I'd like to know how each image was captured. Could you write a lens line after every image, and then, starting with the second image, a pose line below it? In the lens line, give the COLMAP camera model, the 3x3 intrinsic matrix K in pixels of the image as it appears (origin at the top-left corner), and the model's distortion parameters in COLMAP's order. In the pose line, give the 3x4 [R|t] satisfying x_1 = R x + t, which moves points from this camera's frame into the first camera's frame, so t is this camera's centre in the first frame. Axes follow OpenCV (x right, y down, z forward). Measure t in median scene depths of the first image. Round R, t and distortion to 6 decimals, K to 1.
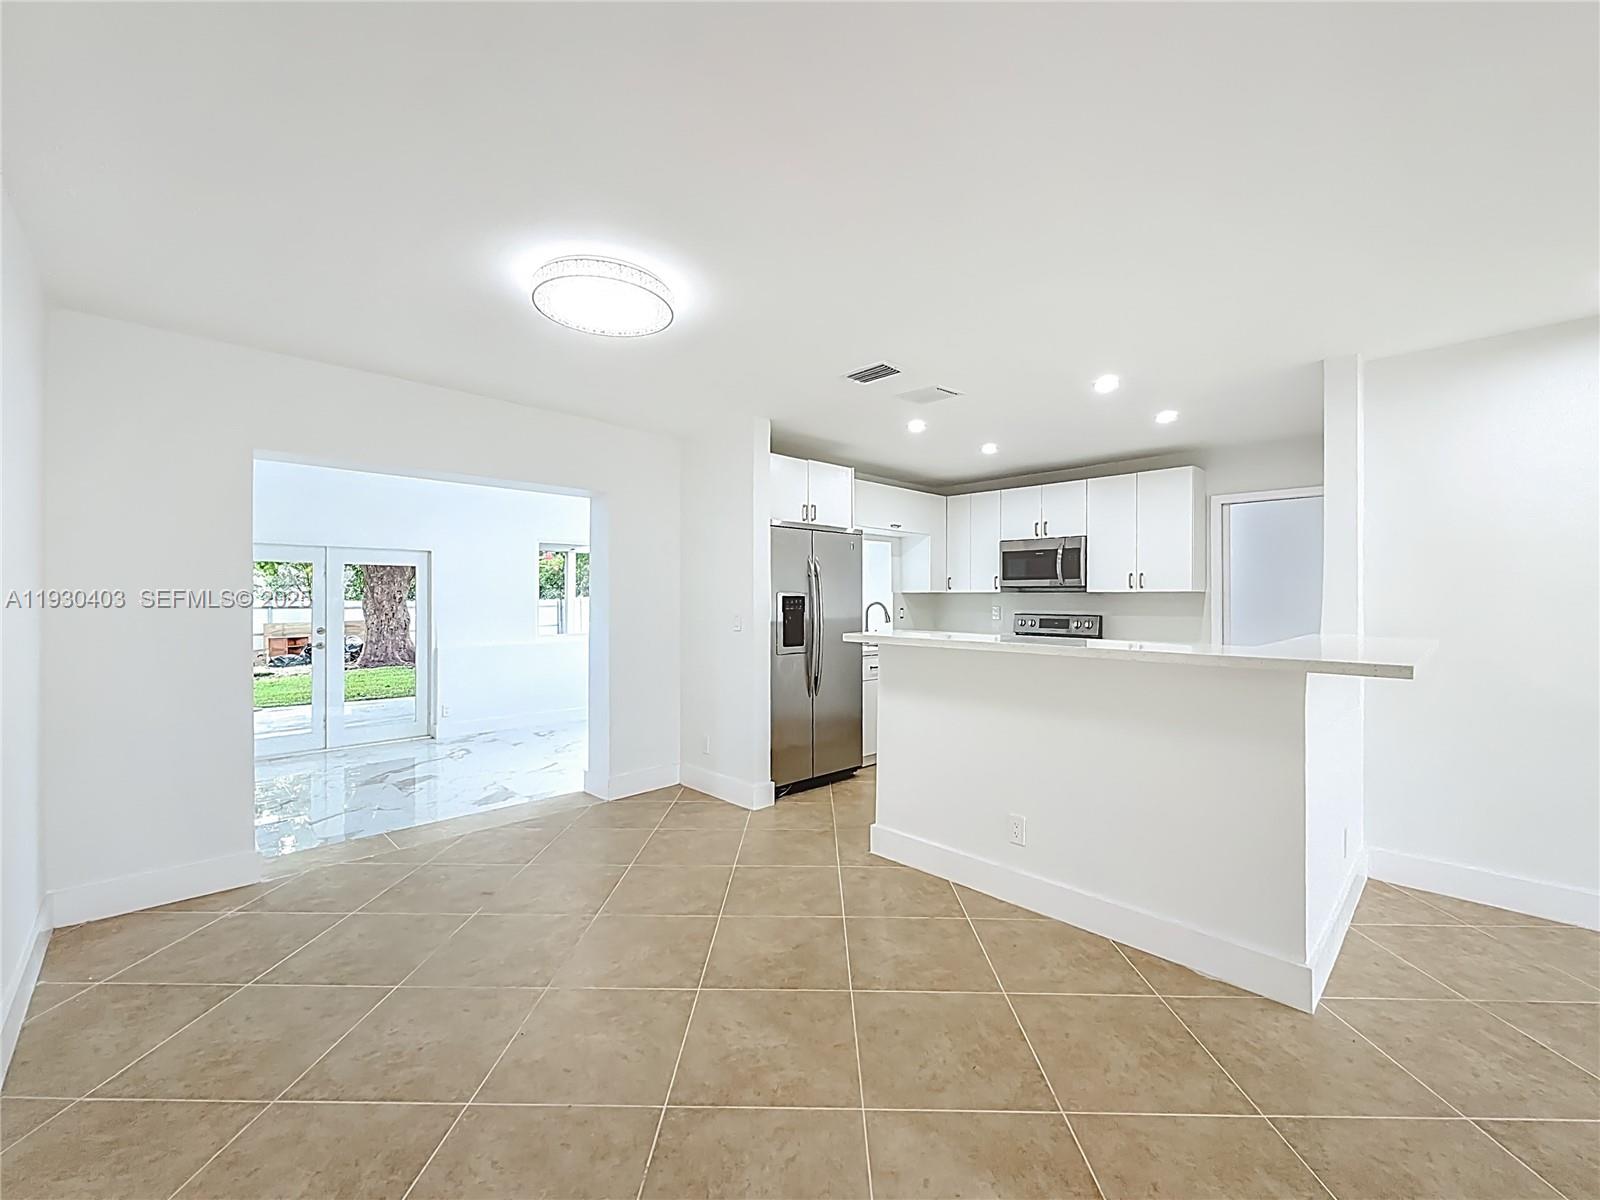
lens RADIAL K [[656.6, 0, 800.0], [0, 656.6, 606.8], [0, 0, 1]] dist [-0.001810, -0.000002]
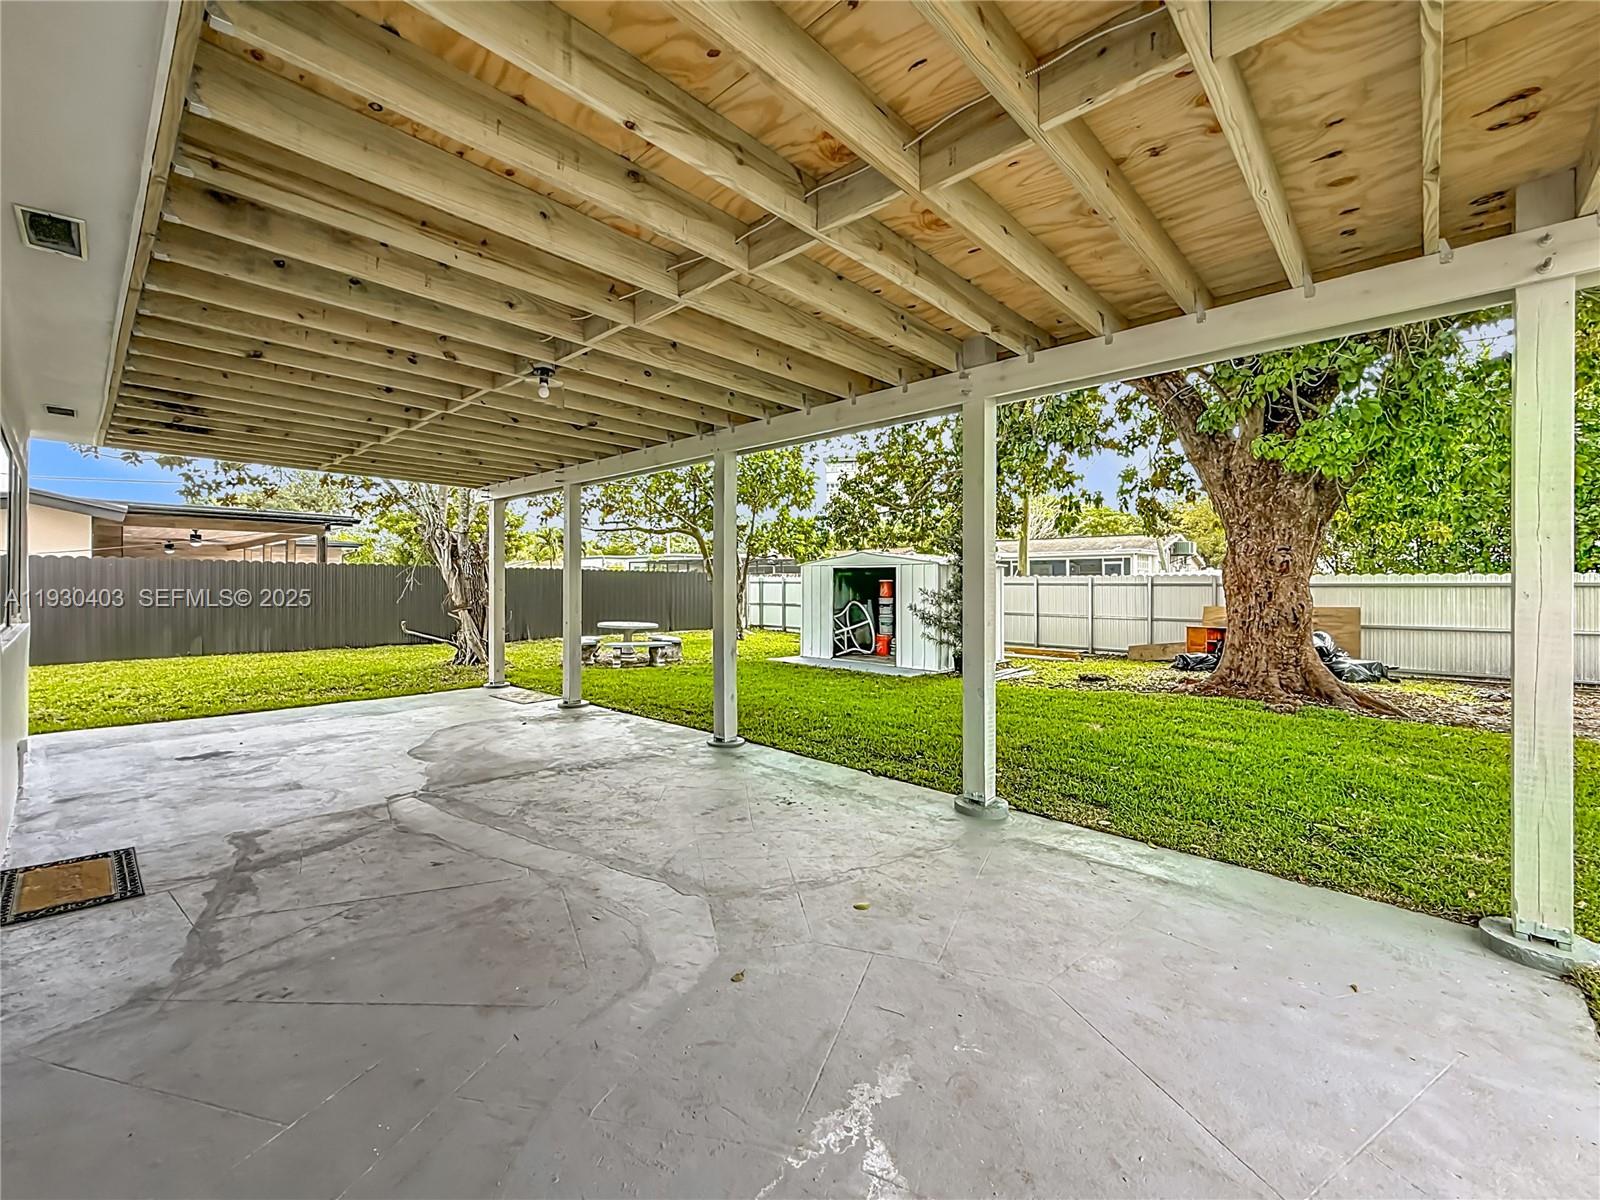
lens RADIAL K [[656.6, 0, 812.0], [0, 656.6, 583.1], [0, 0, 1]] dist [-0.001810, -0.000002]
pose [[0.066225, -0.000930, -0.997804, -0.221093], [-0.009573, 0.999953, -0.001568, 0.009796], [0.997759, 0.009656, 0.066213, 0.970582]]
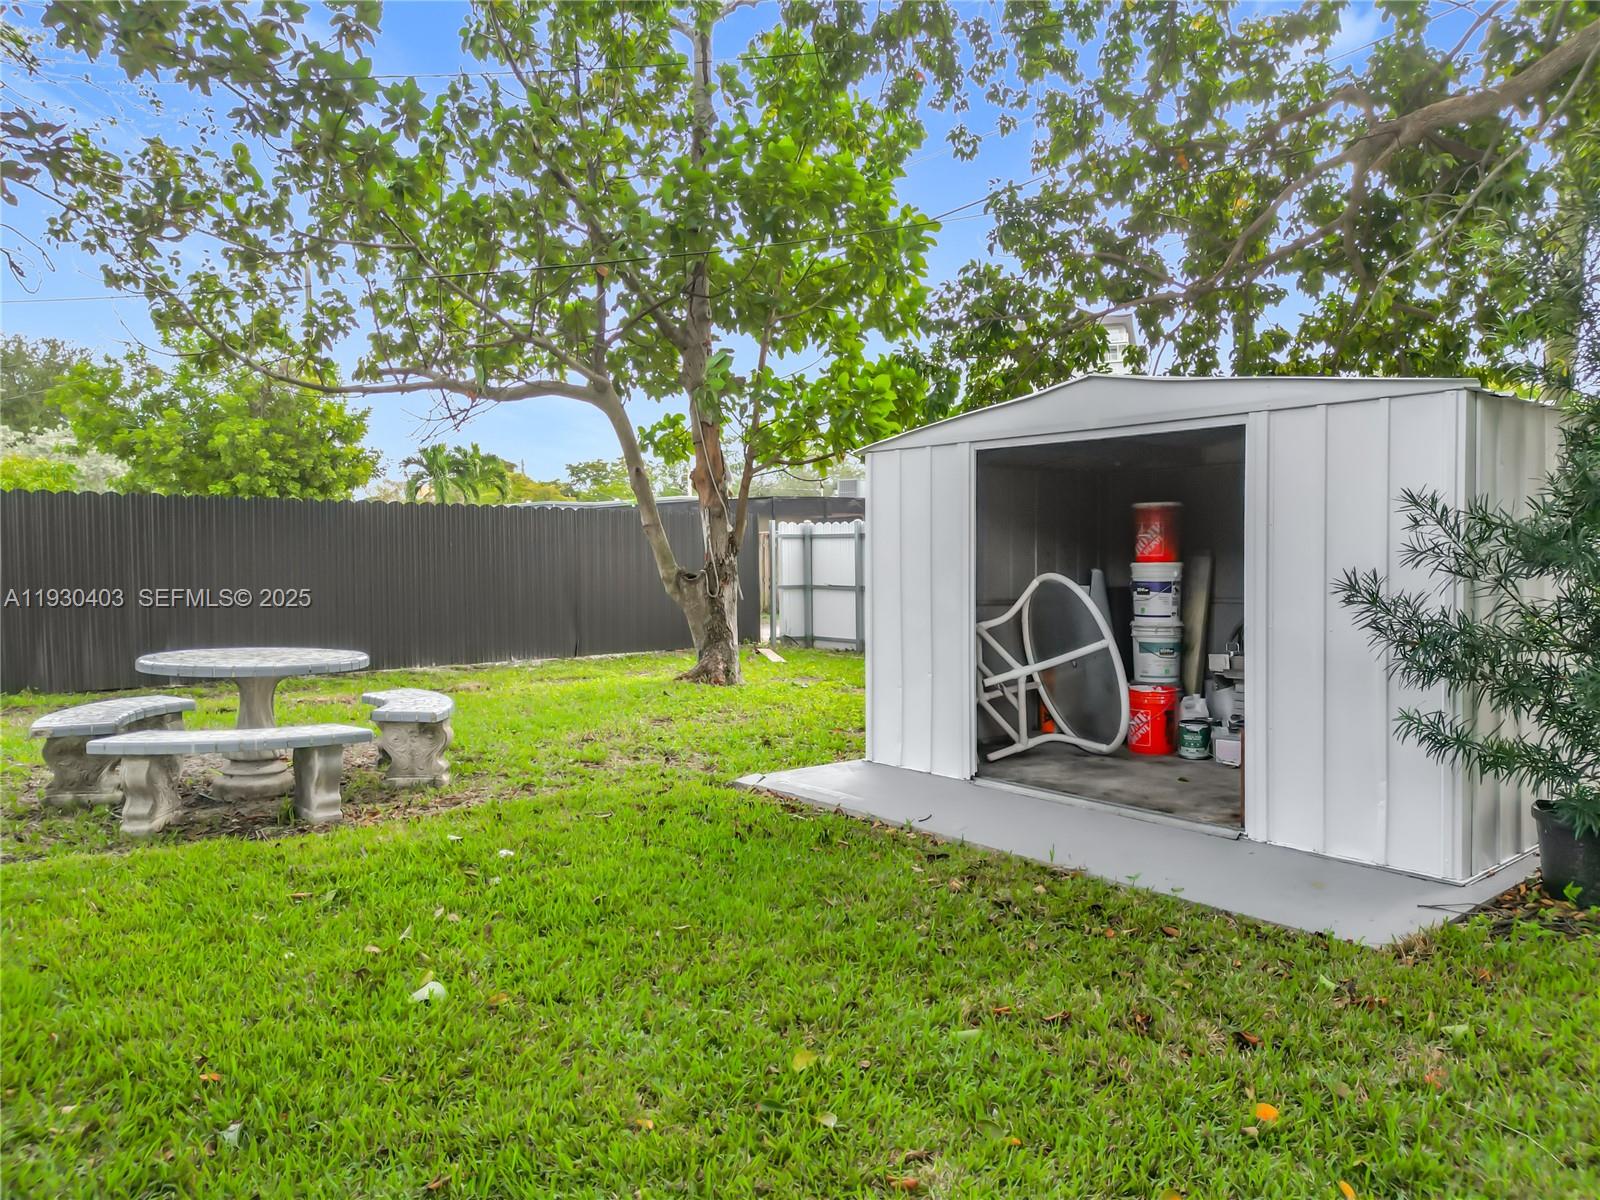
lens RADIAL K [[1135.0, 0, 778.5], [0, 1135.0, 539.9], [0, 0, 1]] dist [0.027756, -0.015918]
pose [[-0.078532, -0.012496, -0.996833, -0.863195], [0.002086, 0.999917, -0.012698, 0.032546], [0.996909, -0.003076, -0.078499, 1.037862]]
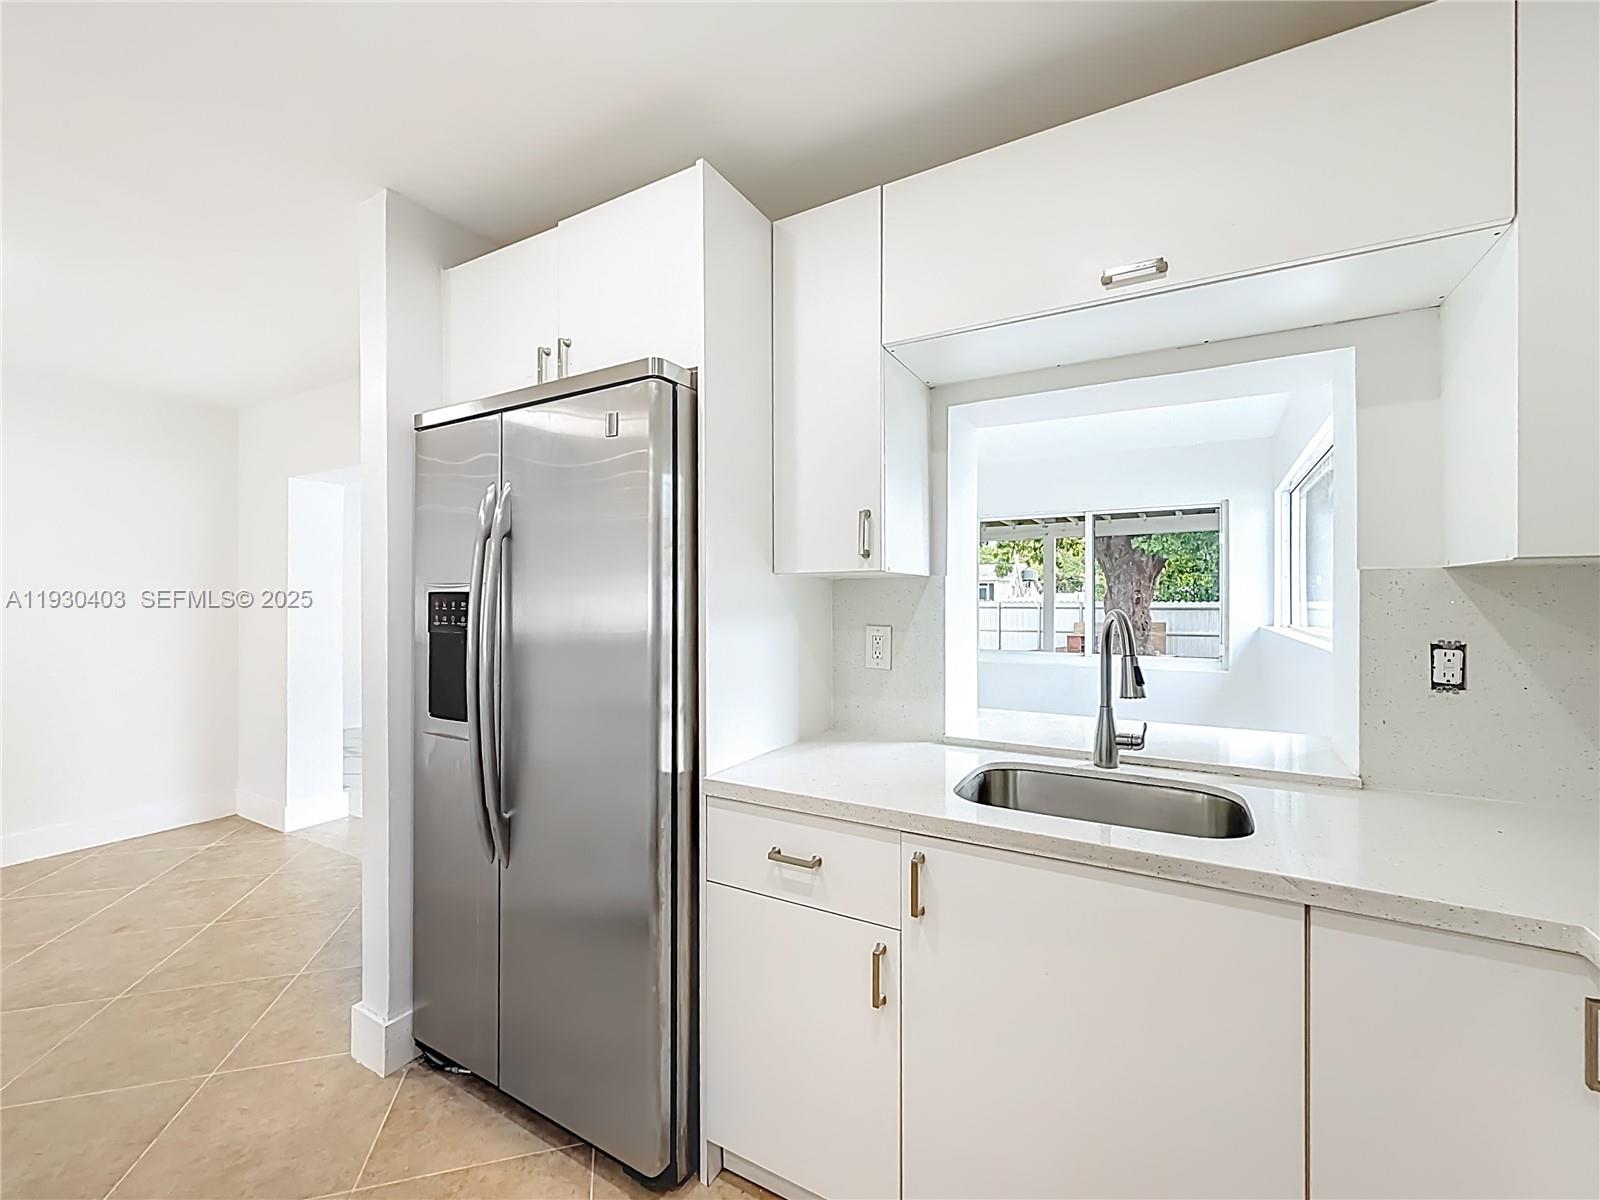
lens RADIAL K [[656.6, 0, 804.8], [0, 656.6, 599.5], [0, 0, 1]] dist [-0.001810, -0.000002]
pose [[0.285463, -0.002241, -0.958387, 0.193447], [-0.008867, 0.999948, -0.004979, -0.005292], [0.958349, 0.009919, 0.285429, 0.485716]]
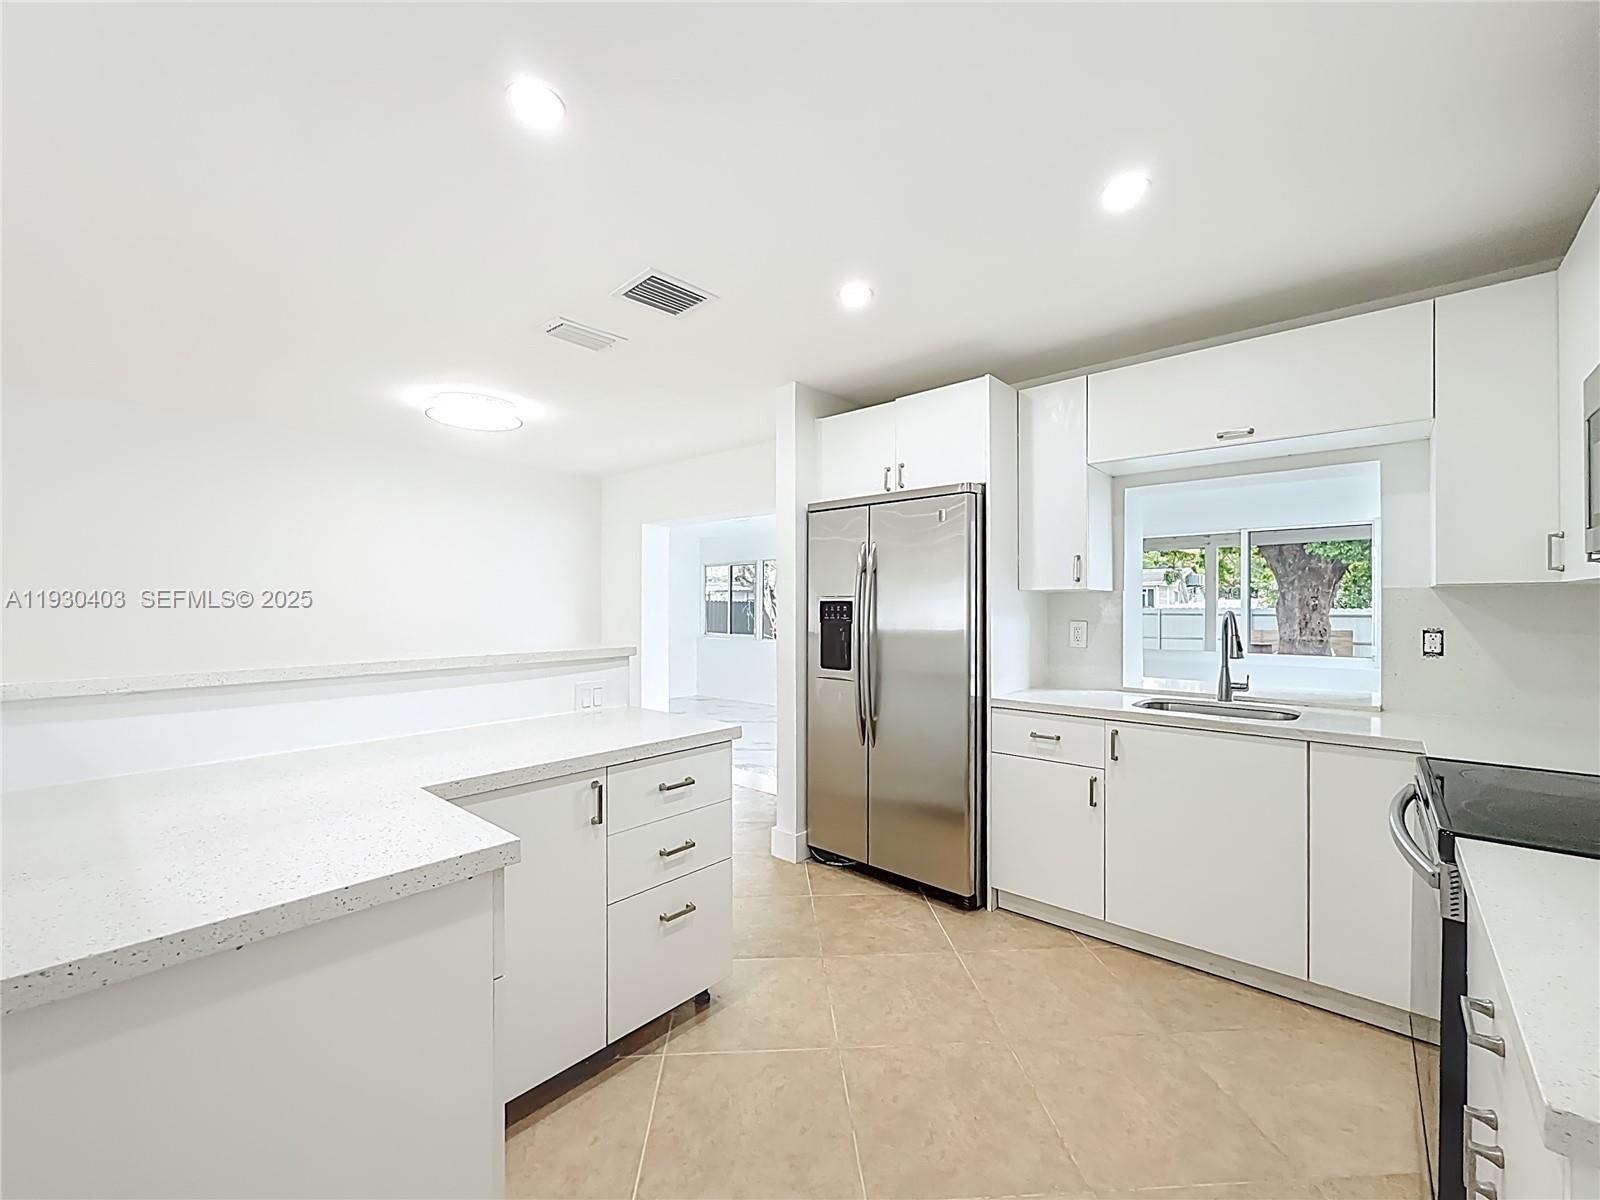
lens RADIAL K [[656.6, 0, 805.6], [0, 656.6, 607.3], [0, 0, 1]] dist [-0.001810, -0.000002]
pose [[0.082581, -0.000484, -0.996584, 0.322573], [-0.010021, 0.999949, -0.001316, -0.003609], [0.996534, 0.010096, 0.082572, 0.402281]]
